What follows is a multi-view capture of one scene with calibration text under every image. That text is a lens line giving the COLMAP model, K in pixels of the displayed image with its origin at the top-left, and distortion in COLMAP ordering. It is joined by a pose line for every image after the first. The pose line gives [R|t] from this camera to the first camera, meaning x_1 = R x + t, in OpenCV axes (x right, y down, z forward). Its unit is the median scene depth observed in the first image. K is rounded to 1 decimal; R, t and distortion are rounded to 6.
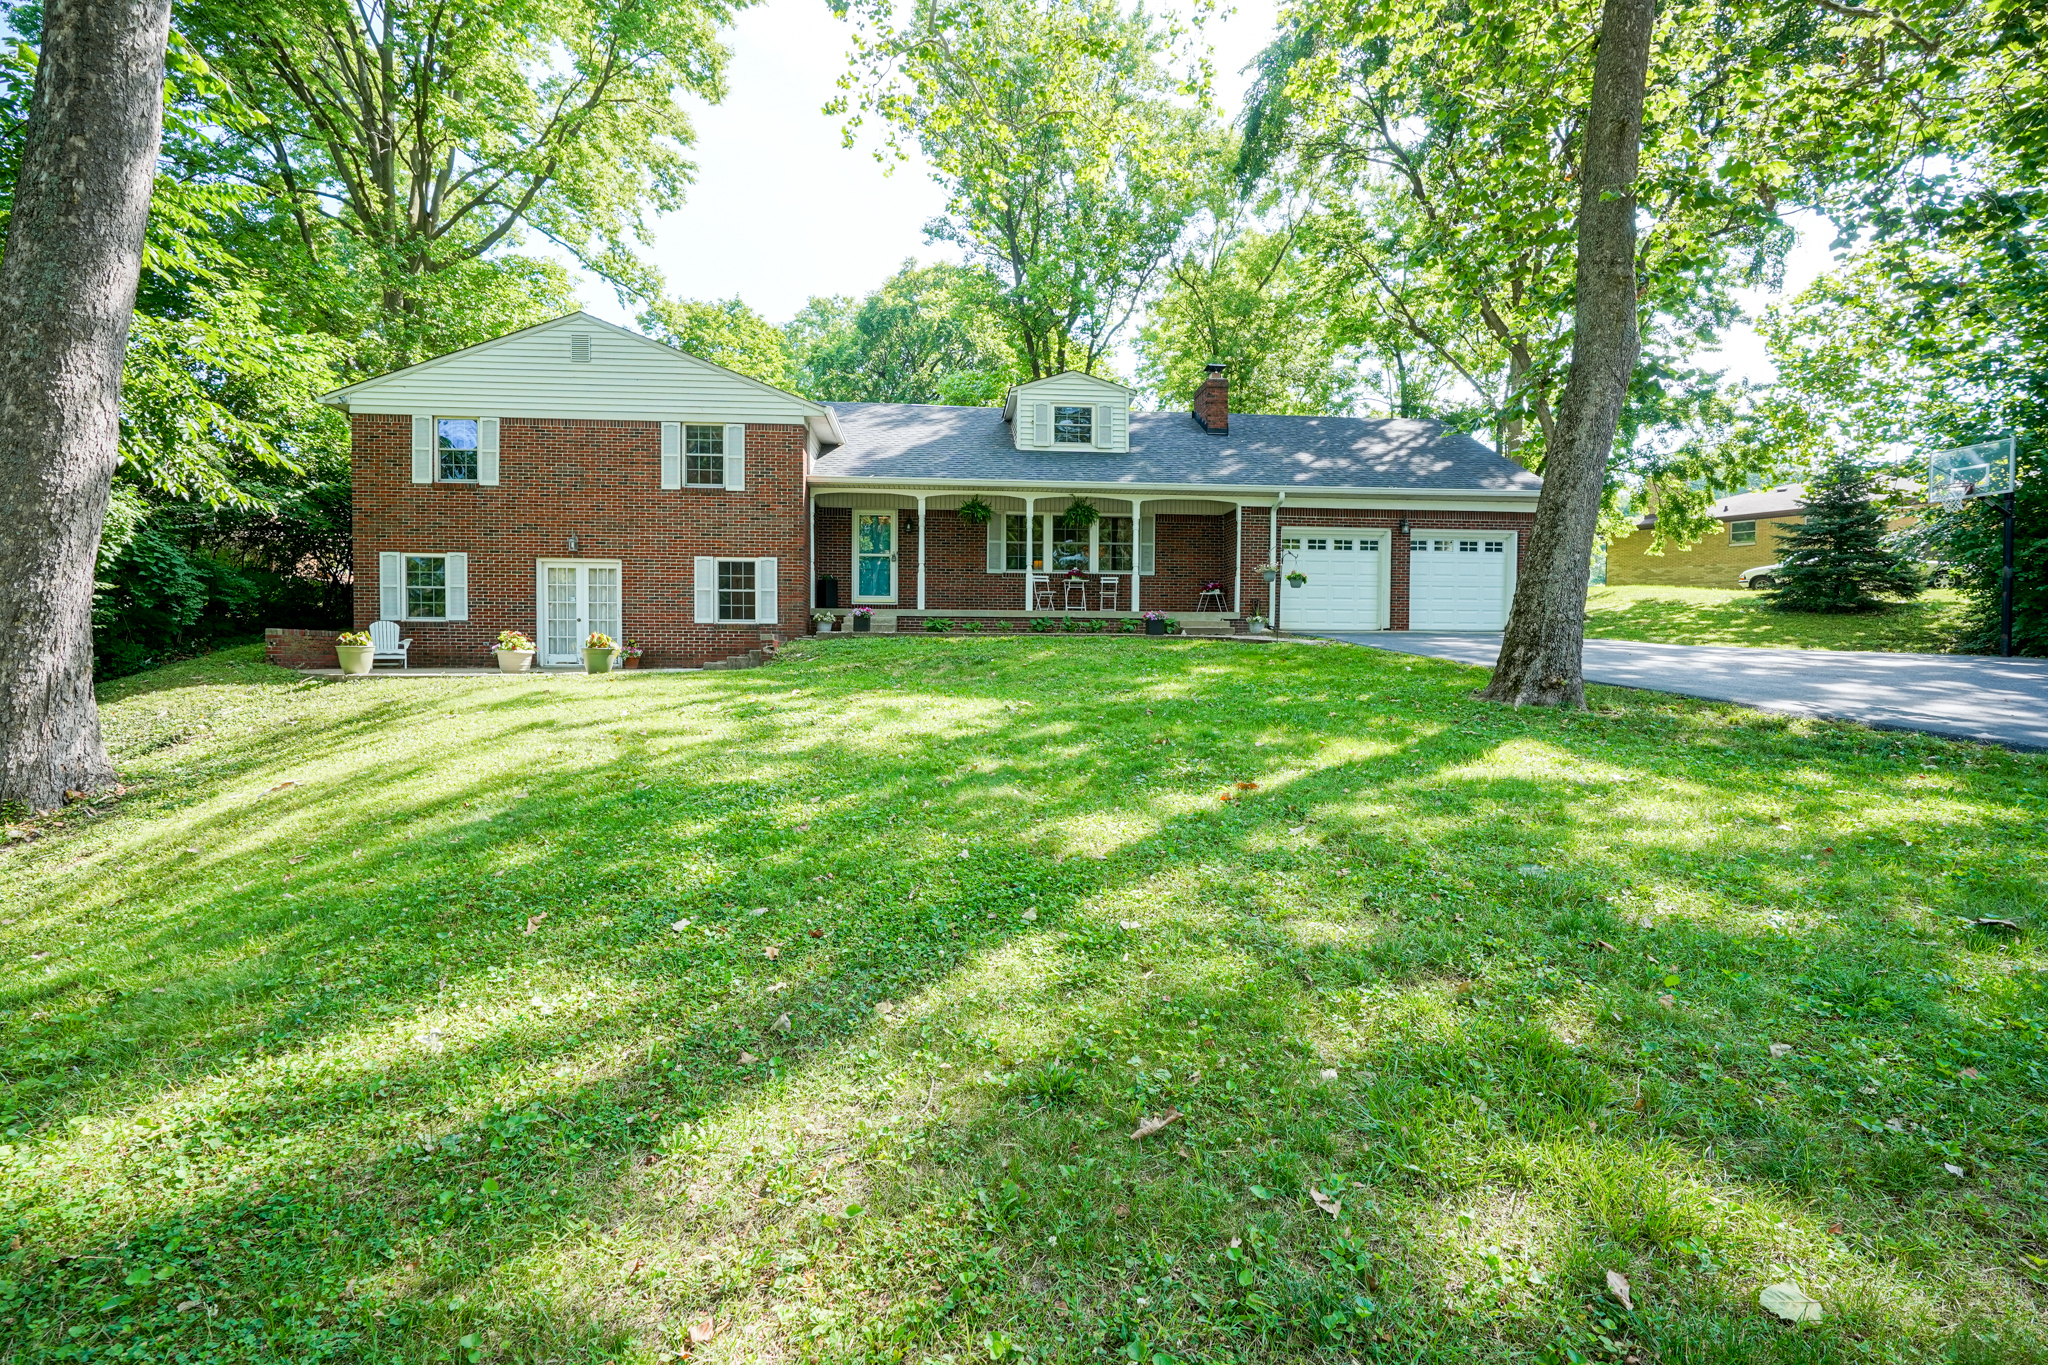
lens RADIAL K [[936.9, 0, 1023.5], [0, 936.9, 679.0], [0, 0, 1]] dist [-0.004056, 0.001352]
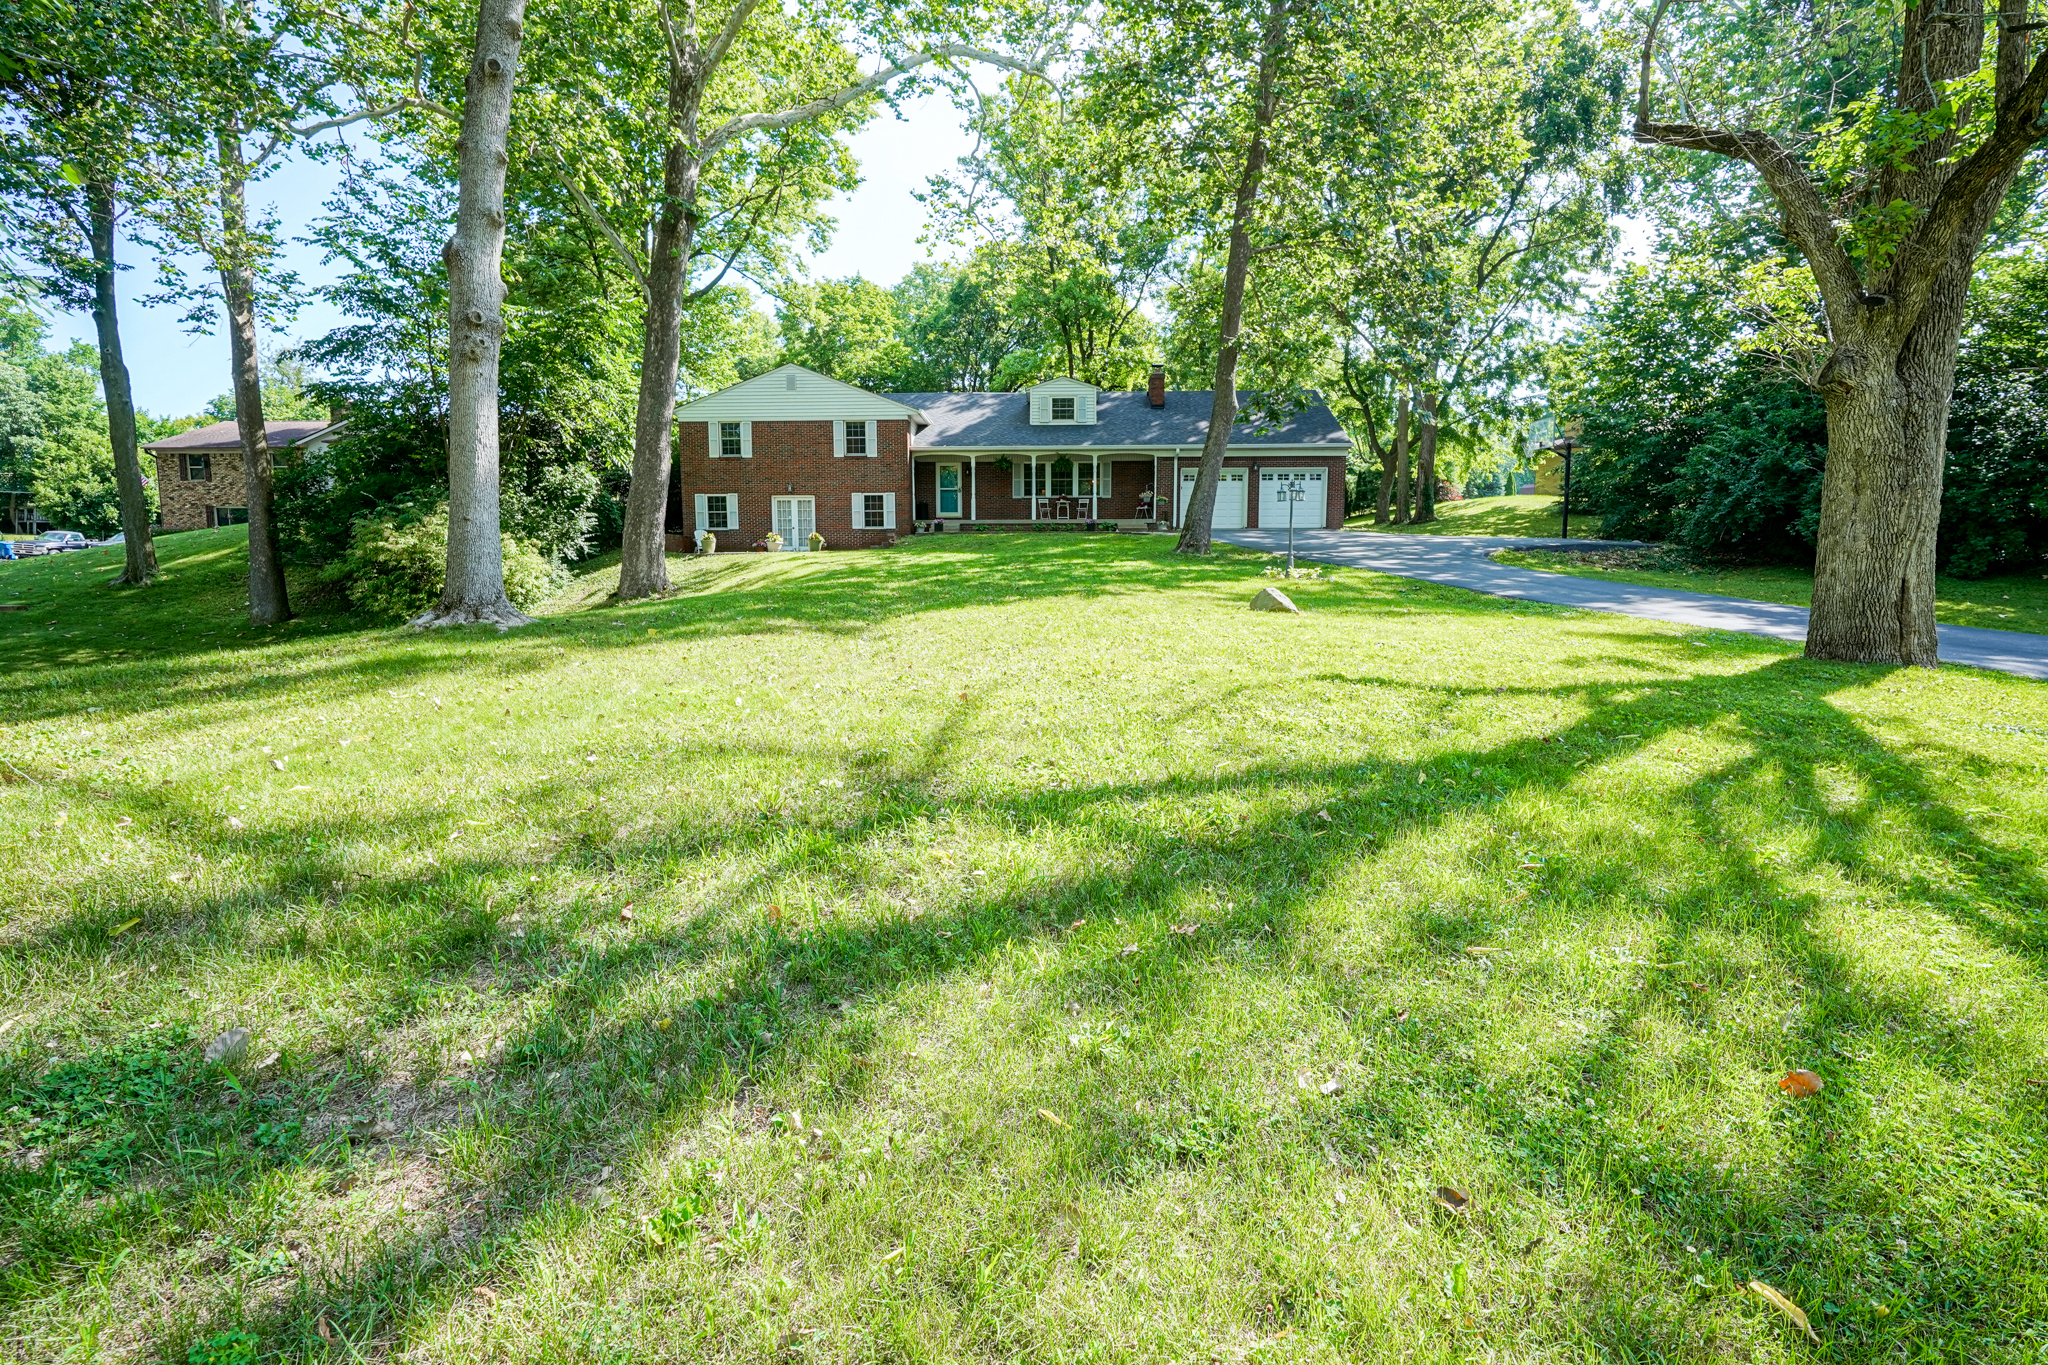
lens RADIAL K [[945.7, 0, 1019.1], [0, 945.7, 678.1], [0, 0, 1]] dist [-0.008045, 0.003133]
pose [[0.992398, 0.006407, -0.122902, 0.206459], [0.004843, 0.995837, 0.091022, 0.064715], [0.122974, -0.090925, 0.988236, -0.823472]]
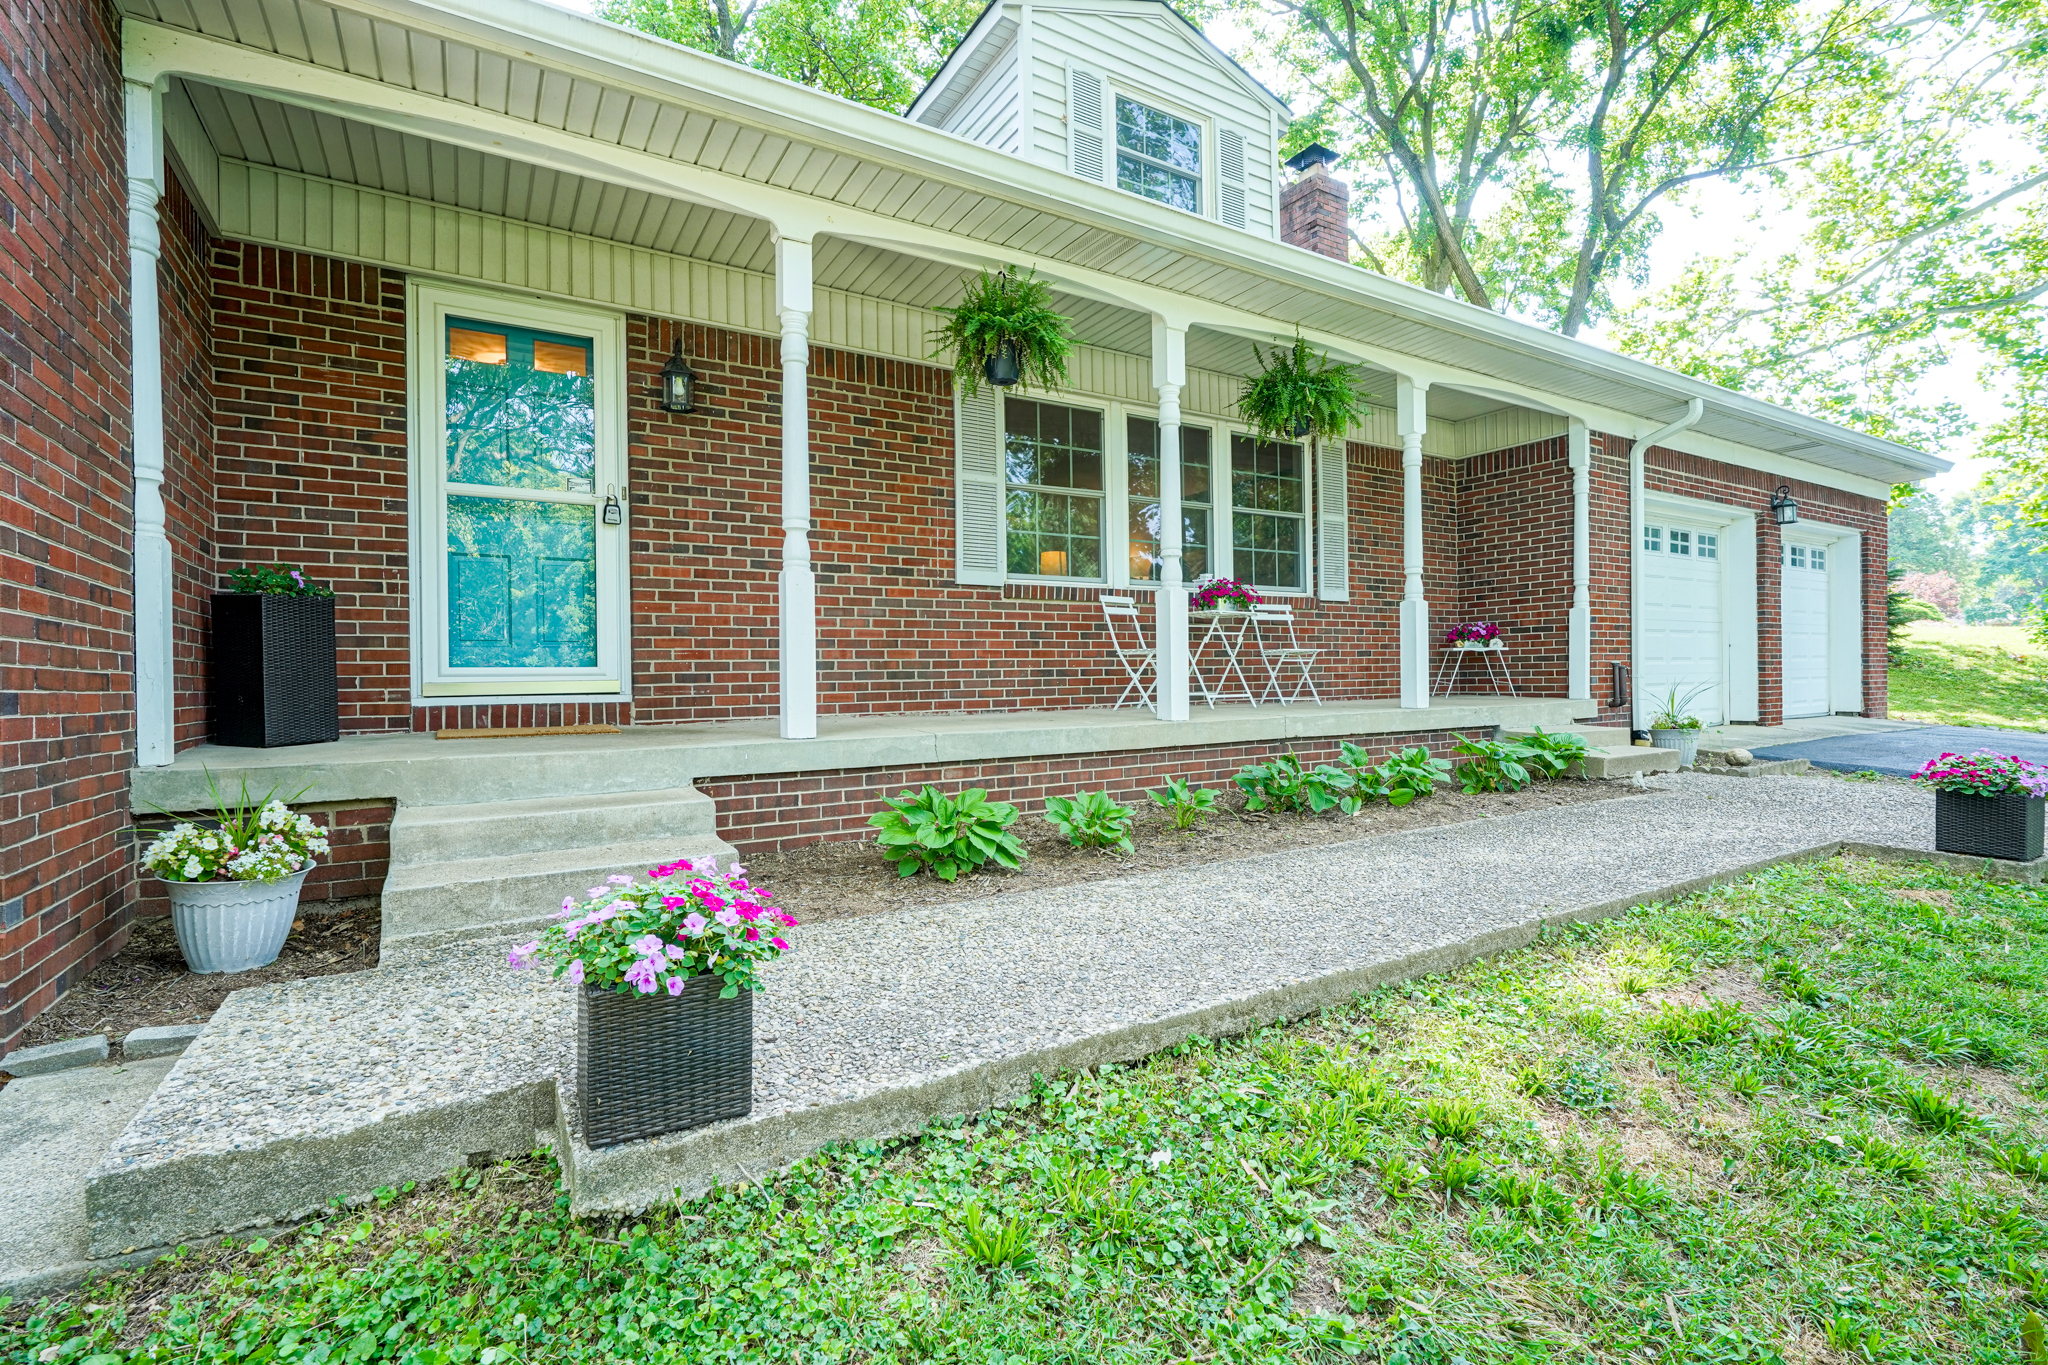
lens RADIAL K [[936.9, 0, 1023.5], [0, 936.9, 679.0], [0, 0, 1]] dist [-0.004056, 0.001352]
pose [[0.893184, -0.018120, 0.449326, -0.166674], [0.029474, 0.999398, -0.018286, -0.084122], [-0.448724, 0.029576, 0.893181, 0.798611]]
